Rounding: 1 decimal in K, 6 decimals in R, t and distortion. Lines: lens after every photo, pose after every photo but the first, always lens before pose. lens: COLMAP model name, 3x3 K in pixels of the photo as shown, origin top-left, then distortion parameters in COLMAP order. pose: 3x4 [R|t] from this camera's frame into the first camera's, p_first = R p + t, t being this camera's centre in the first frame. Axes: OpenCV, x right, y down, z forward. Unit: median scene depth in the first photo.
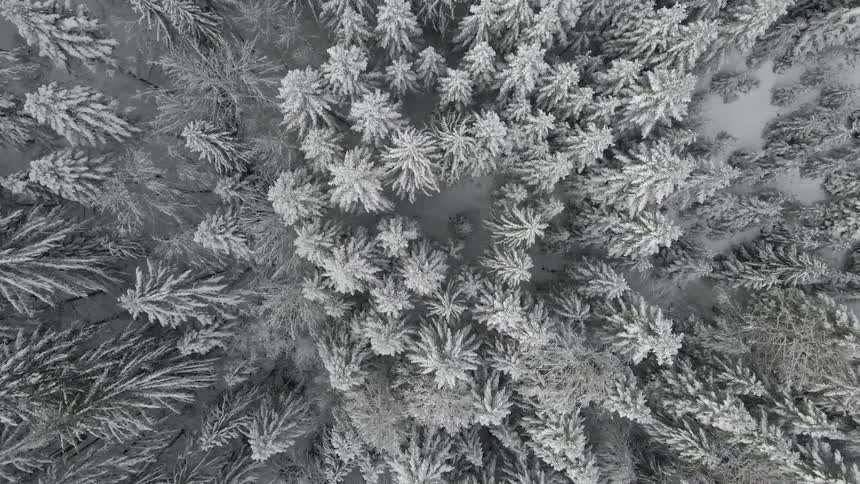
lens RADIAL K [[695.2, 0, 431.9], [0, 695.2, 243.6], [0, 0, 1]] dist [-0.013501, -0.001067]
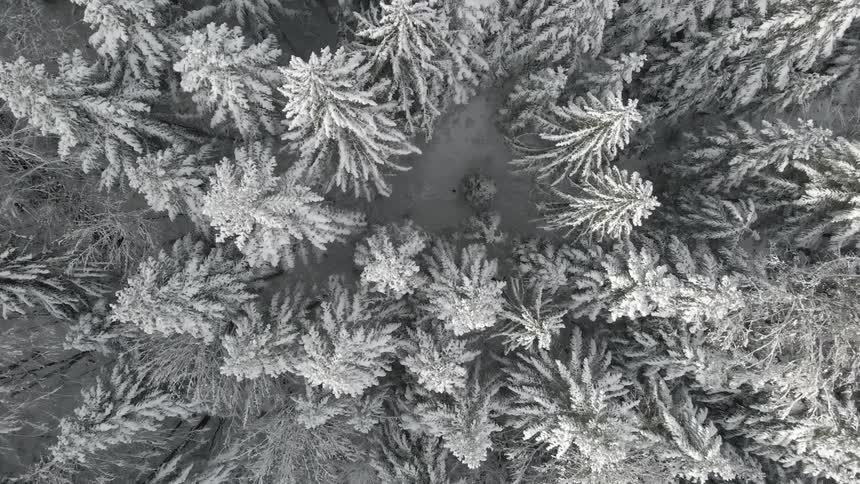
lens RADIAL K [[695.2, 0, 428.0], [0, 695.2, 242.1], [0, 0, 1]] dist [-0.013501, -0.001067]
pose [[0.870710, -0.491530, -0.016232, -0.009637], [0.491627, 0.870803, 0.002381, -0.011389], [0.012964, -0.010053, 0.999865, 0.453562]]
